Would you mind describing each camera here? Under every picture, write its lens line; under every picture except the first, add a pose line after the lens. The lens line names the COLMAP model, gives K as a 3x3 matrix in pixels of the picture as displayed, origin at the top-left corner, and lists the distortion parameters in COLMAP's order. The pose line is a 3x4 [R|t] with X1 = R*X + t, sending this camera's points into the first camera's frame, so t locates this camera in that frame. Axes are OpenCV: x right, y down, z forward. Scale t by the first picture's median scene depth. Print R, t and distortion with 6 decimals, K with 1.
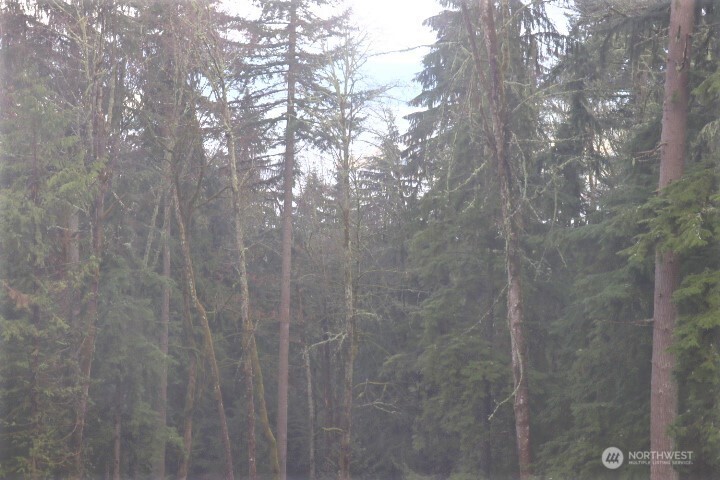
lens RADIAL K [[1815.5, 0, 361.5], [0, 1815.5, 241.1], [0, 0, 1]] dist [0.099699, 0.000000]
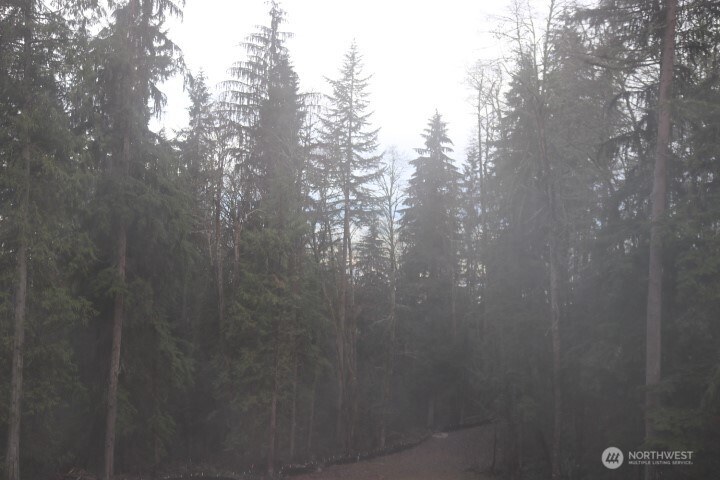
lens RADIAL K [[977.1, 0, 360.3], [0, 977.1, 229.8], [0, 0, 1]] dist [0.031970, 0.000000]
pose [[0.996055, 0.008886, 0.088287, -0.116618], [-0.002304, 0.997227, -0.074380, 0.031562], [-0.088703, 0.073883, 0.993314, -0.034387]]
